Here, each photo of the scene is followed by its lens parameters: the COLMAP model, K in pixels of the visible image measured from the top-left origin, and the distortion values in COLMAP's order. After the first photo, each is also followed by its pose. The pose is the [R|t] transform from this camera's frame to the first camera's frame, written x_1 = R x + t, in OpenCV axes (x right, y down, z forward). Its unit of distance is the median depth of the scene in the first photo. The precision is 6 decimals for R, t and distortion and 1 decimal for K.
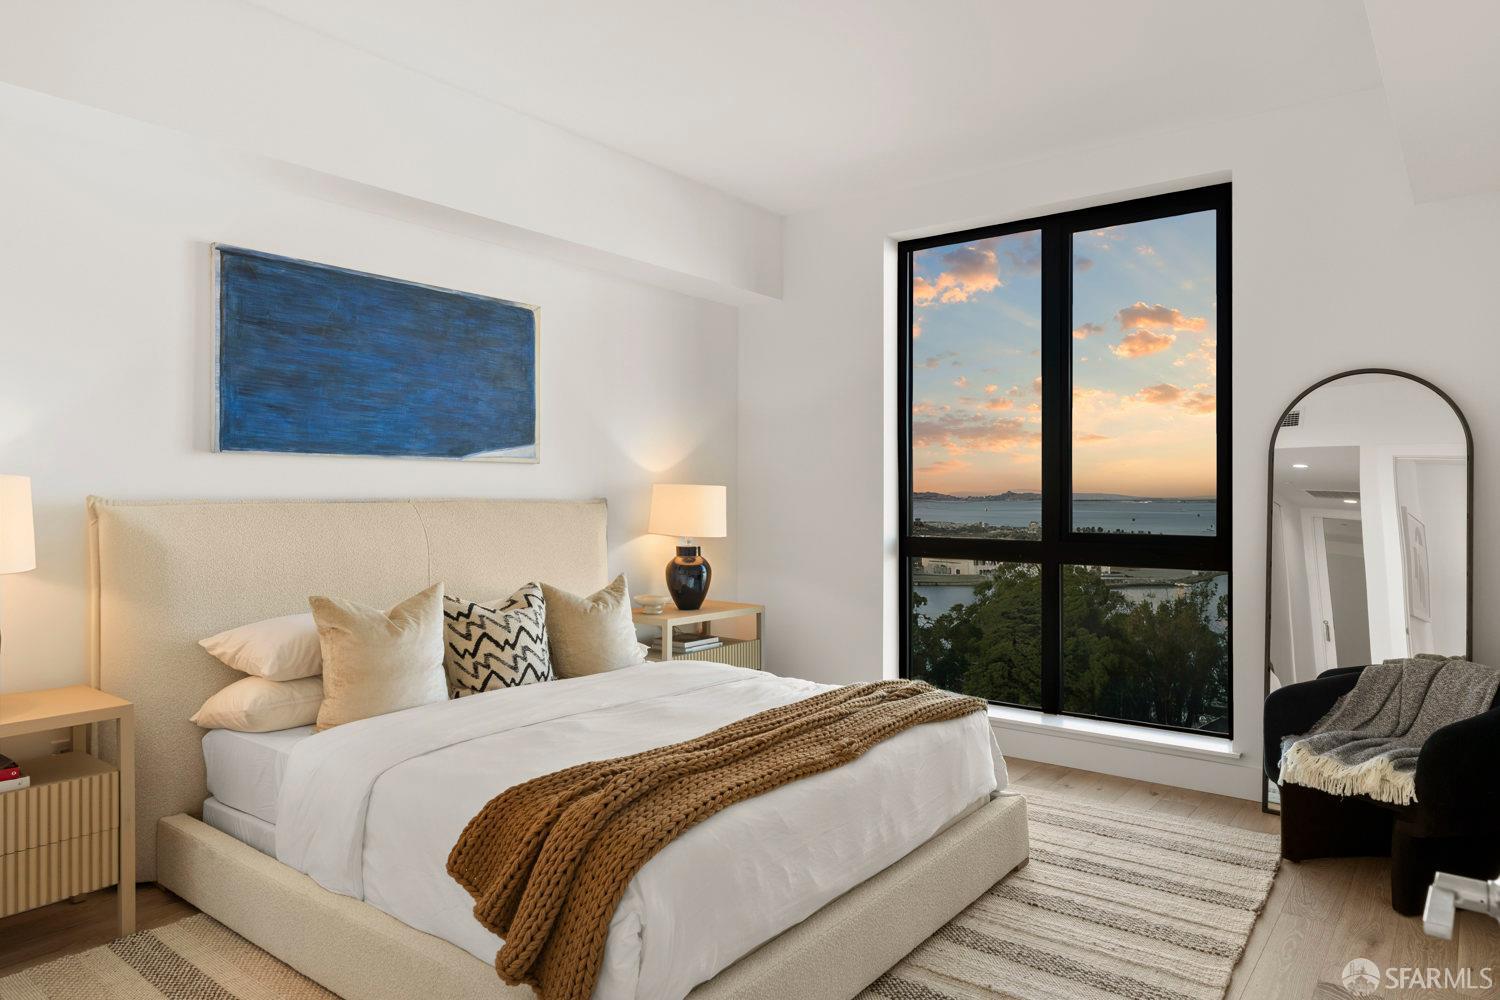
lens RADIAL K [[957.9, 0, 748.8], [0, 957.9, 493.6], [0, 0, 1]] dist [-0.009146, -0.000691]
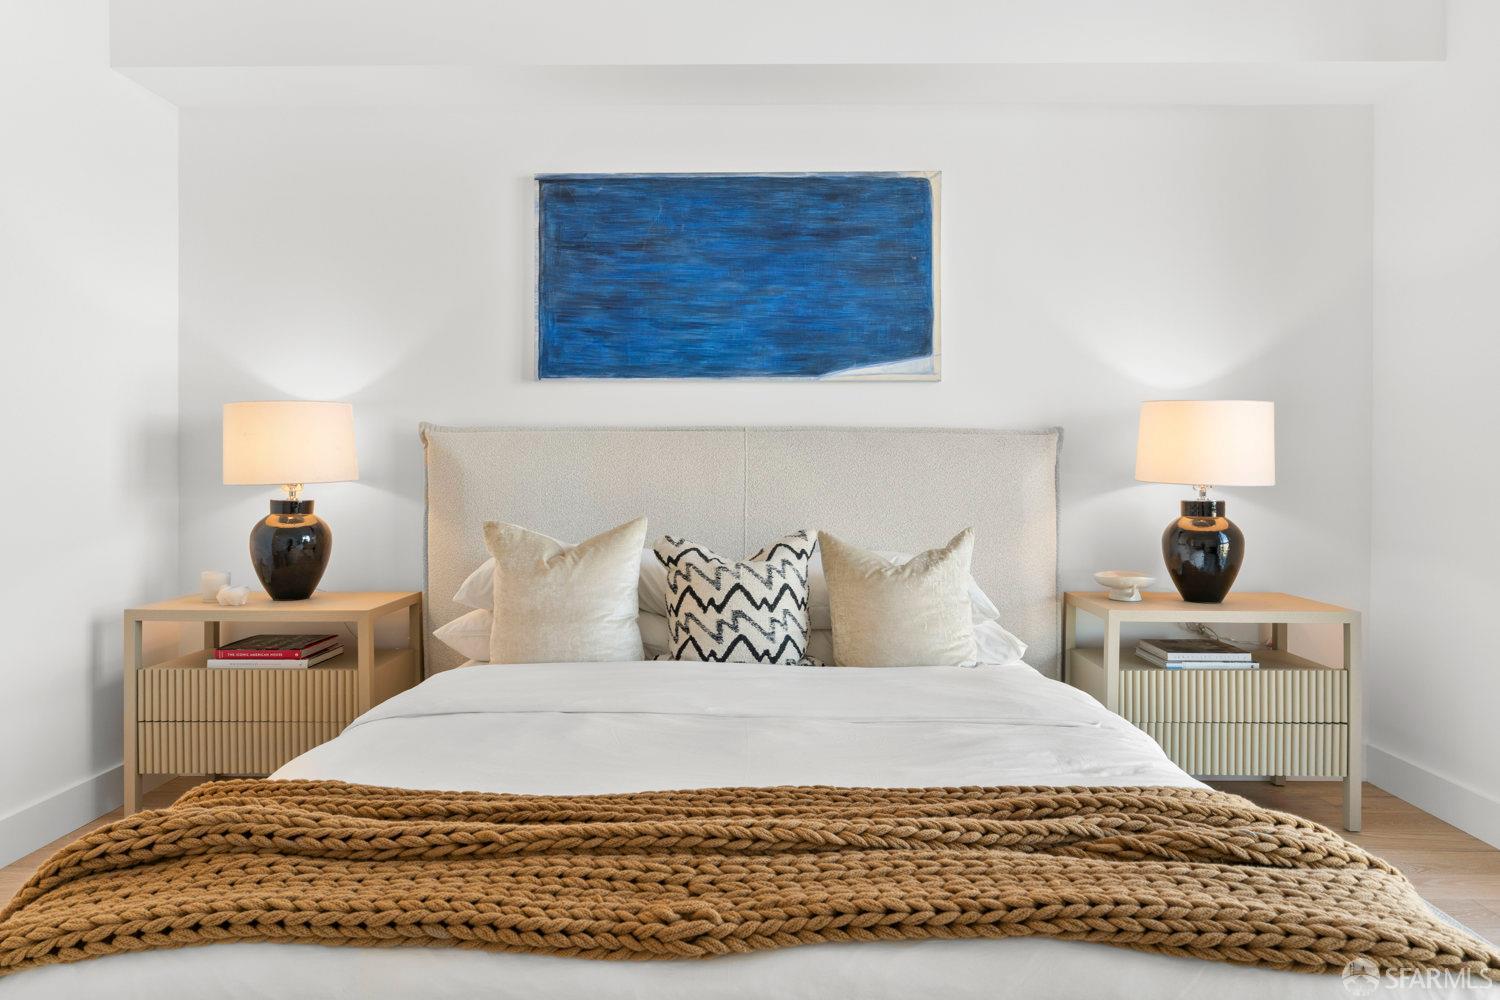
lens RADIAL K [[896.5, 0, 727.8], [0, 896.5, 473.8], [0, 0, 1]] dist [-0.002985, 0.003144]
pose [[0.594089, 0.007853, -0.804361, 0.306551], [-0.000265, 0.999954, 0.009566, 0.043450], [0.804399, -0.005470, 0.594064, 0.549446]]
